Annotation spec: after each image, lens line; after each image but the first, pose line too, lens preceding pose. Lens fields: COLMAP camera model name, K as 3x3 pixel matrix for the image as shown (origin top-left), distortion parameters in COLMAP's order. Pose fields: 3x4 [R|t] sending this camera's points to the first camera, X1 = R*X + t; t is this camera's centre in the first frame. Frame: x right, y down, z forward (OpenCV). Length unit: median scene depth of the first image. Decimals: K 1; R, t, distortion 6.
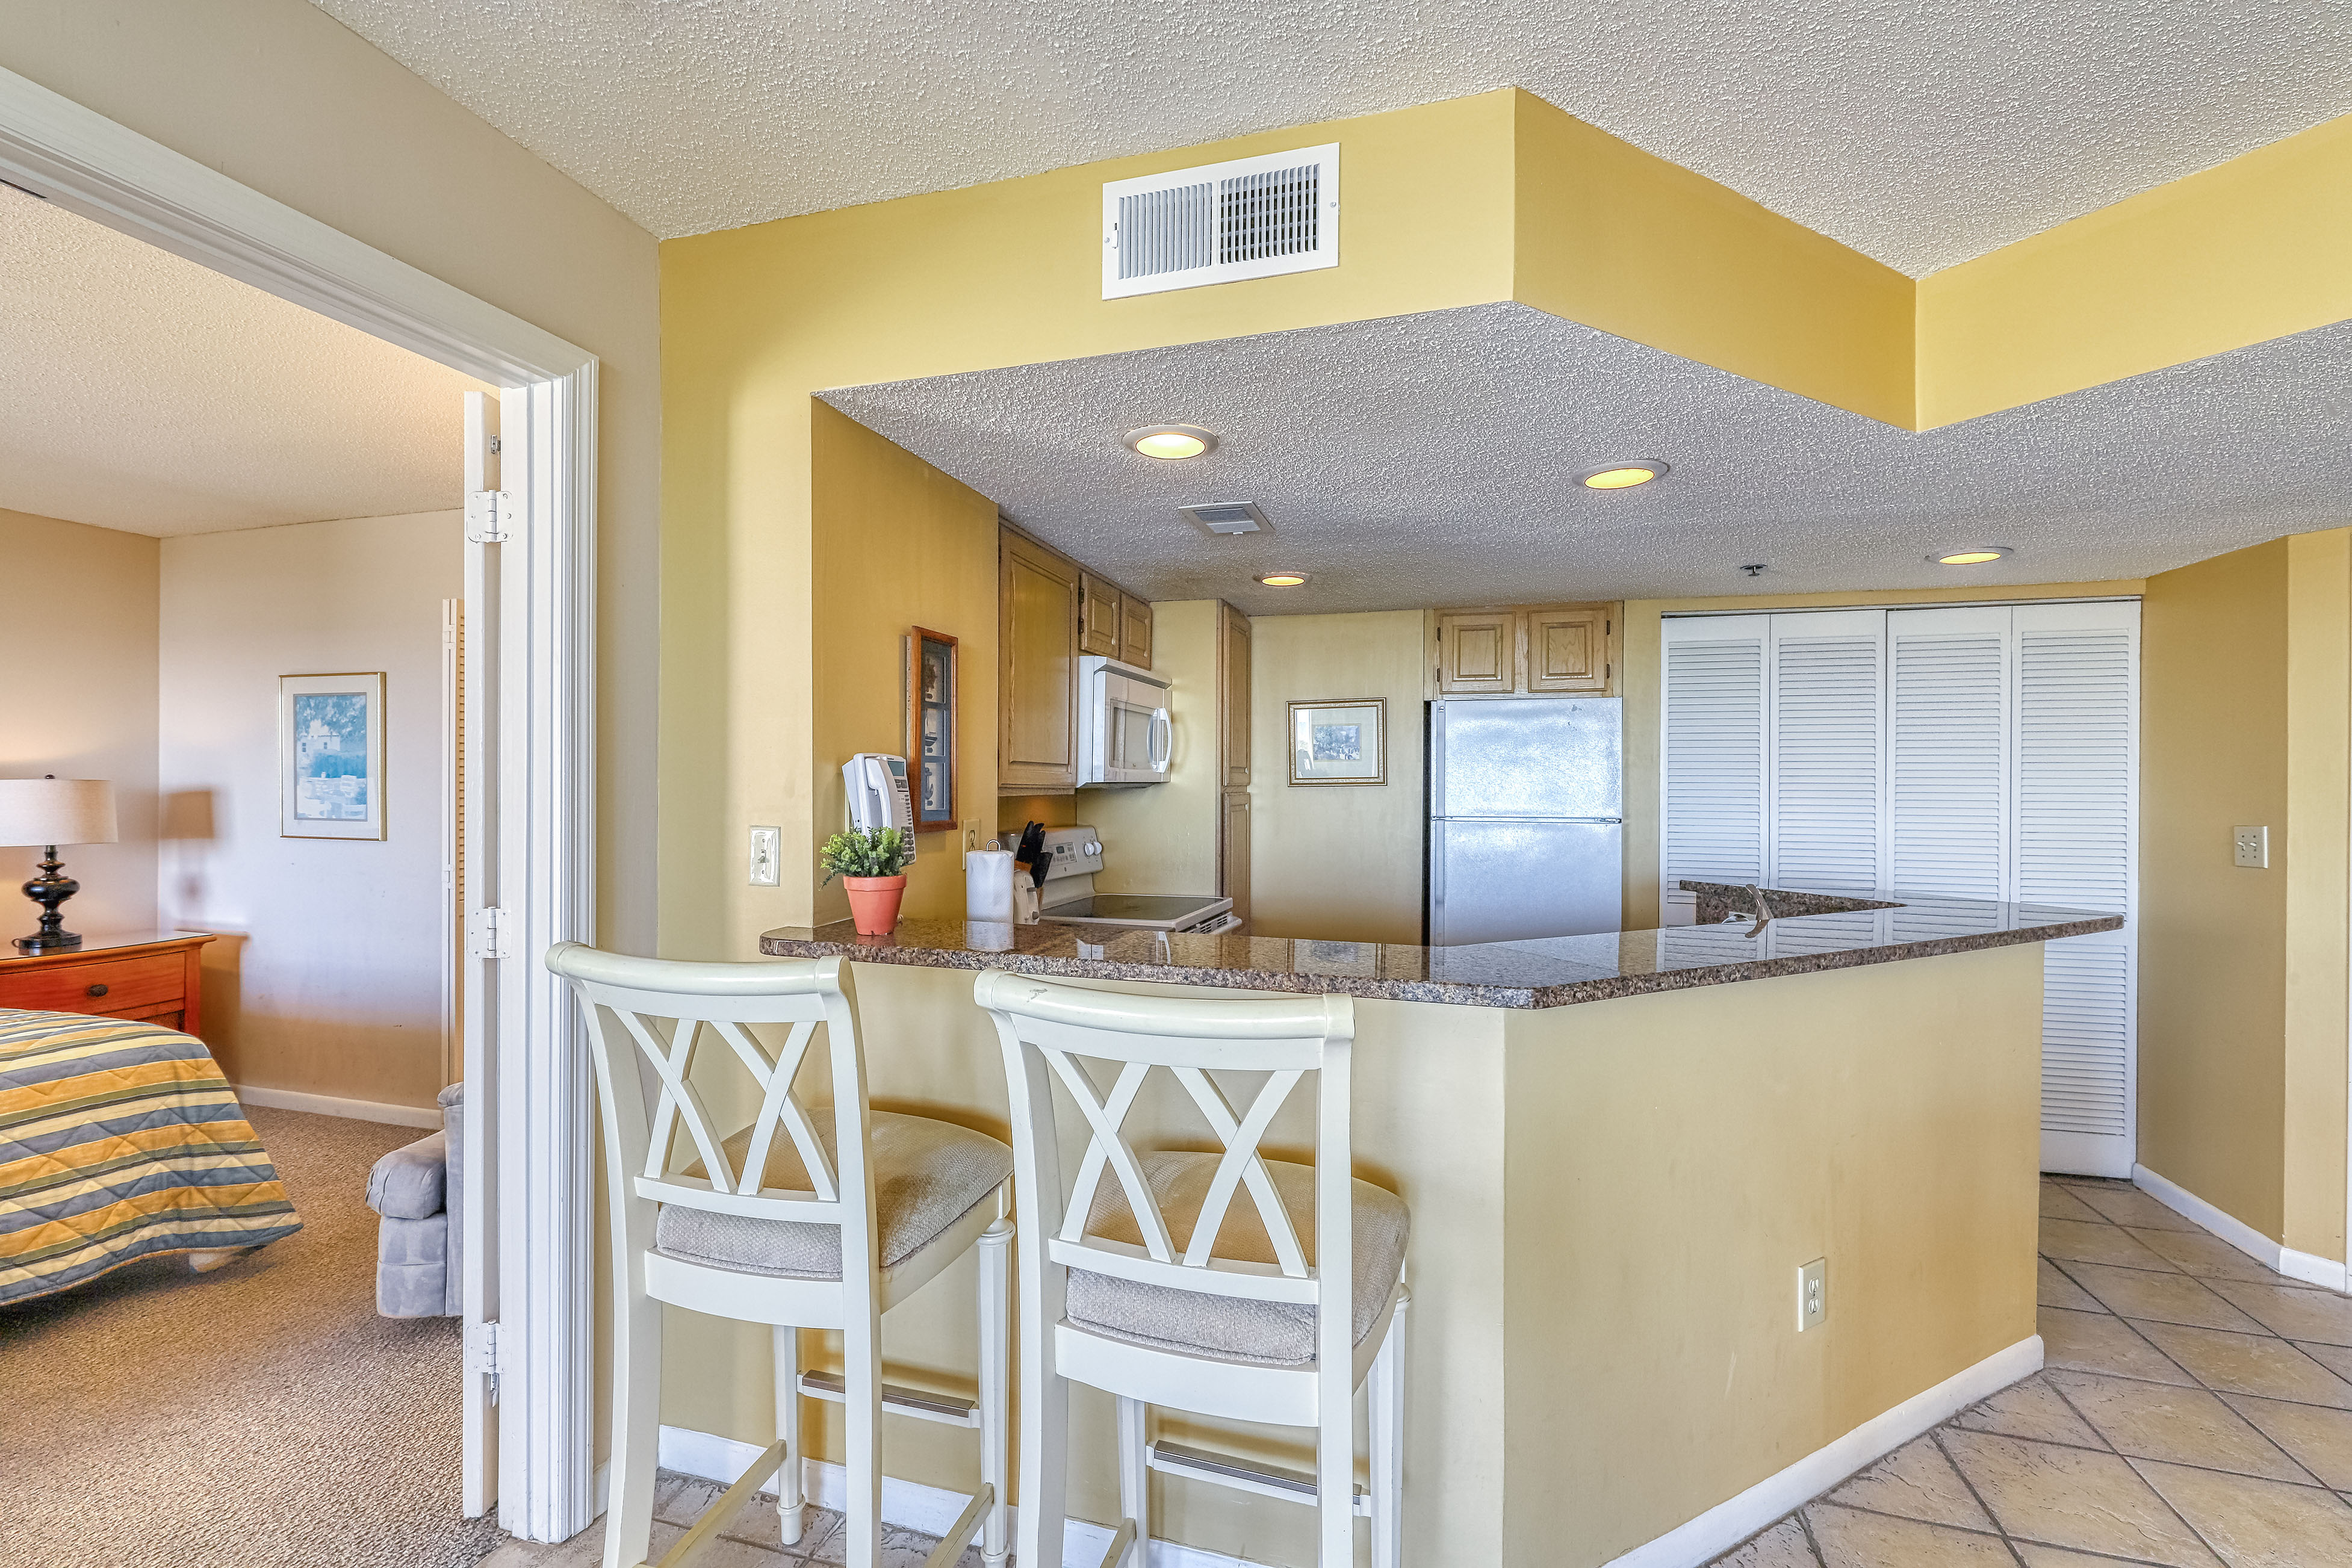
lens RADIAL K [[1000.4, 0, 1164.8], [0, 1000.4, 787.6], [0, 0, 1]] dist [0.003689, -0.002739]
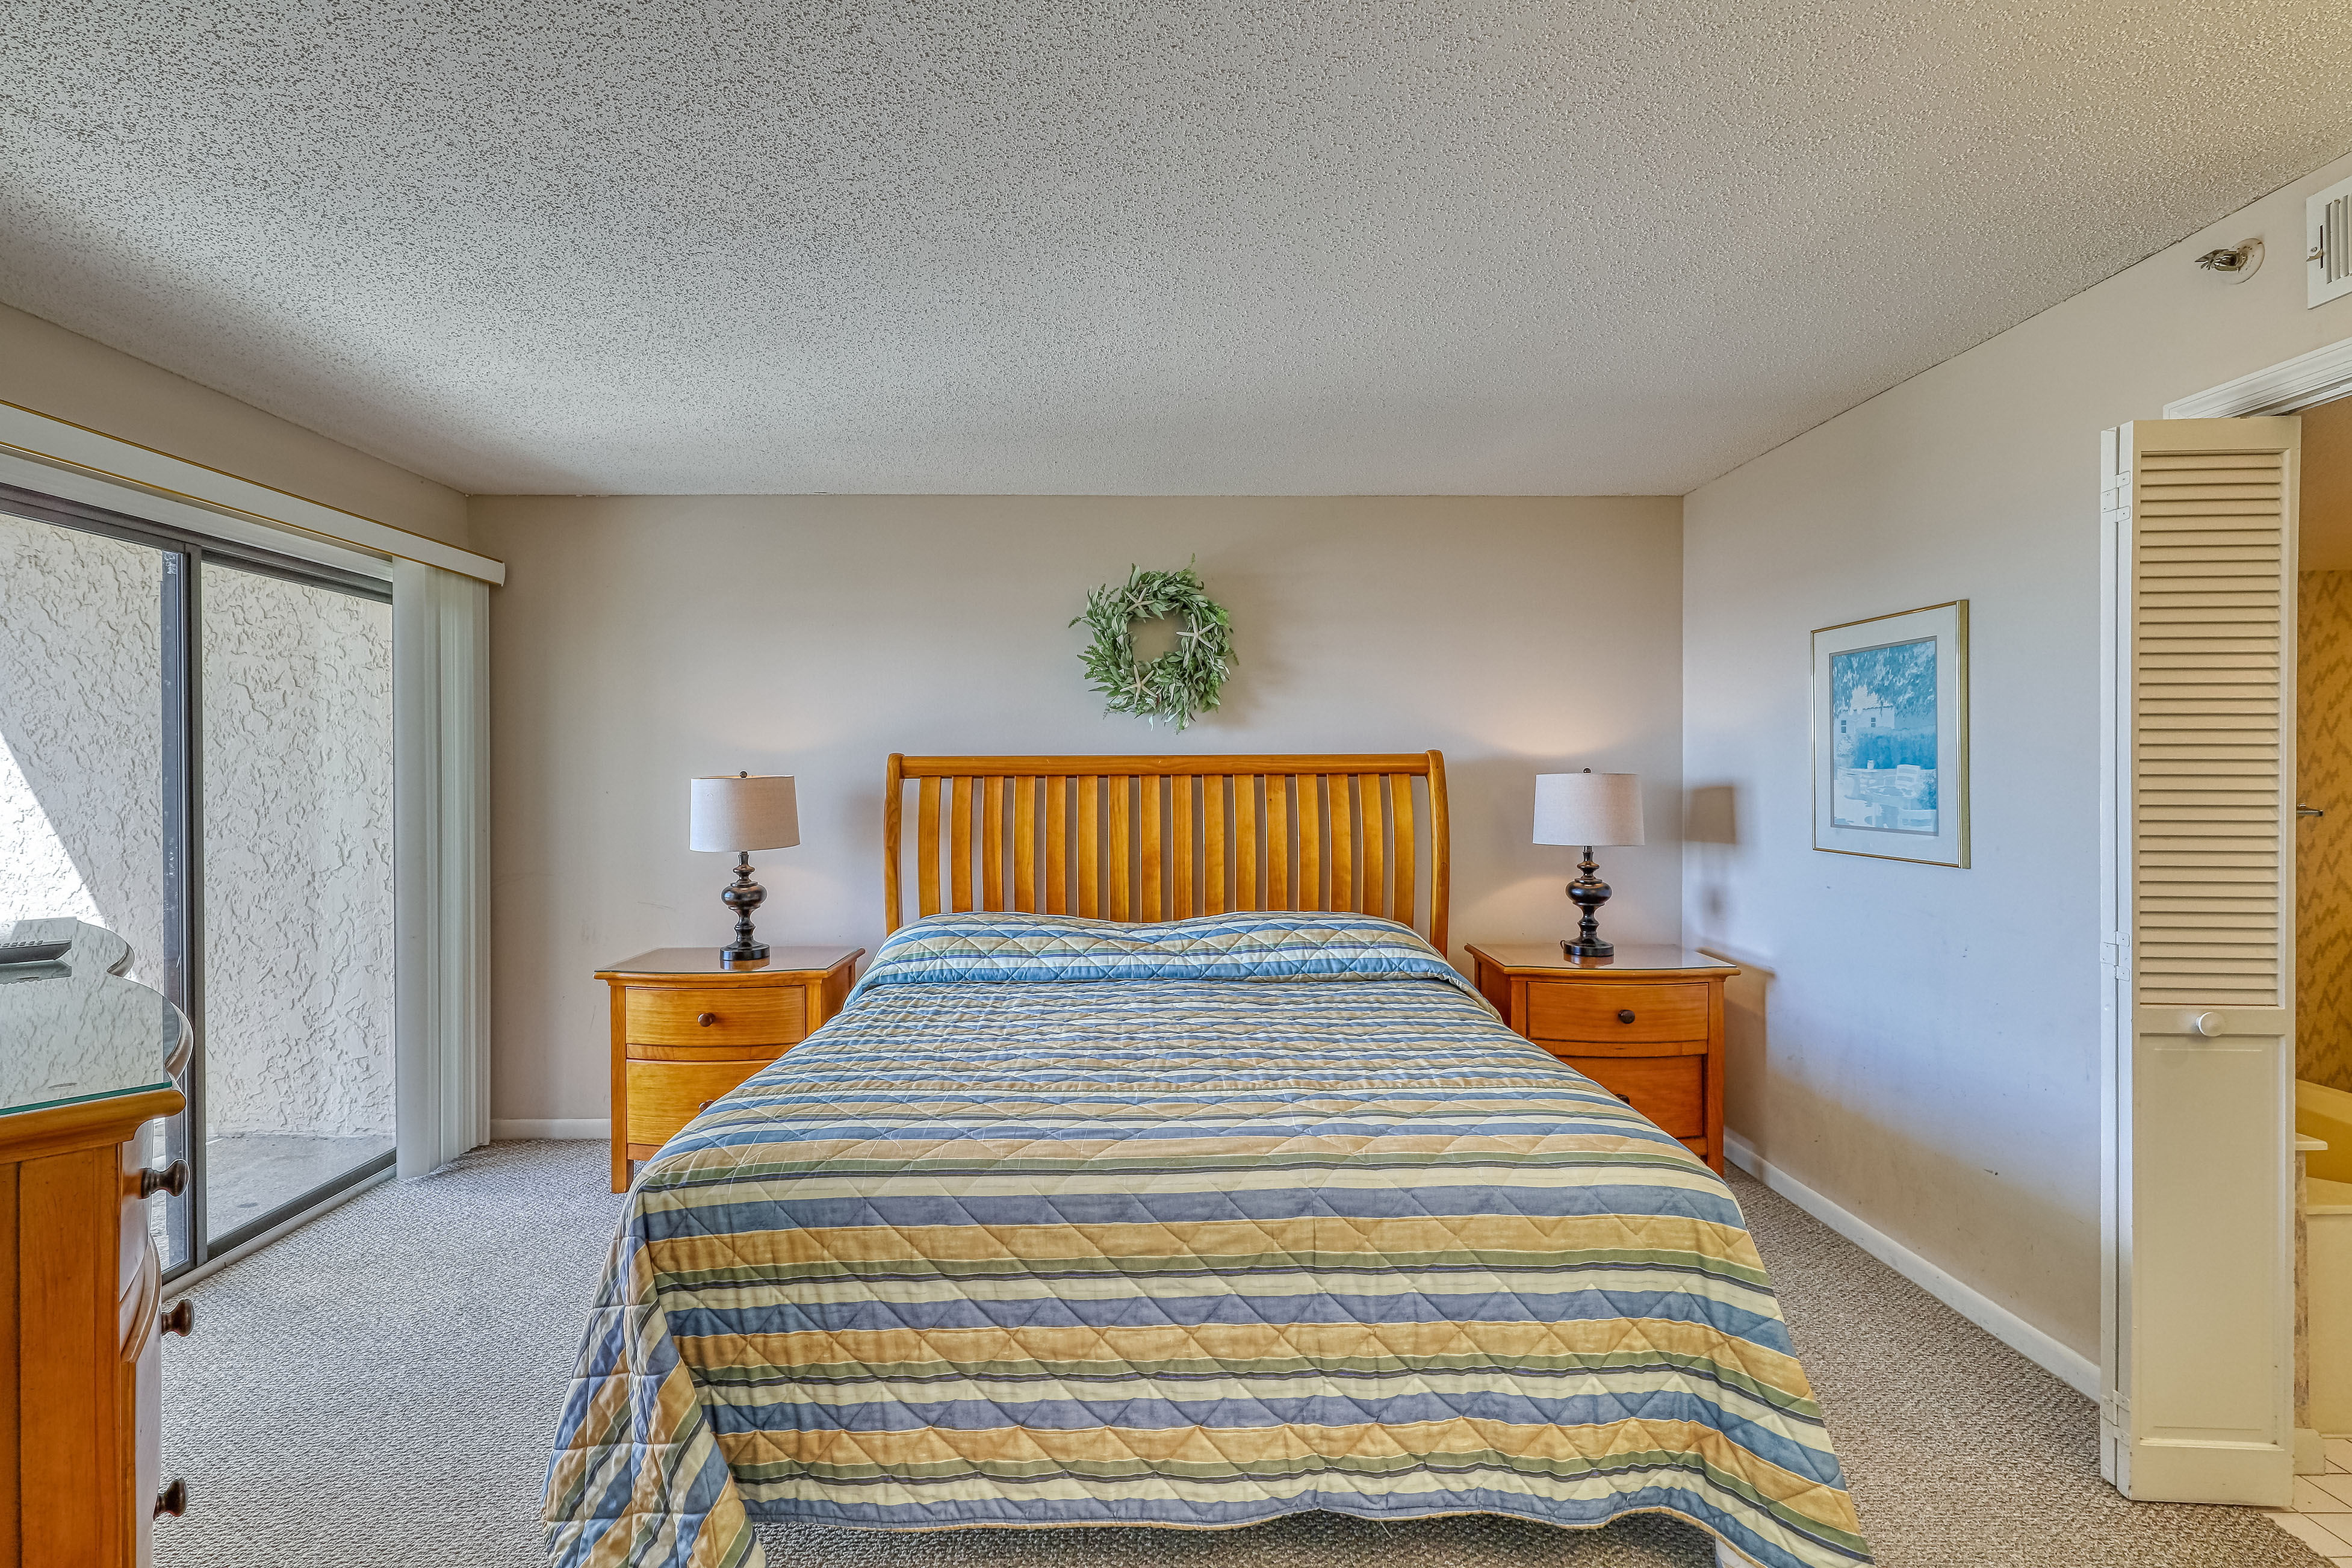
lens RADIAL K [[1000.4, 0, 1159.0], [0, 1000.4, 771.6], [0, 0, 1]] dist [0.003689, -0.002739]
pose [[0.291249, -0.004954, -0.956635, -0.386515], [0.002446, 0.999987, -0.004434, -0.007269], [0.956644, -0.001048, 0.291257, 0.394617]]
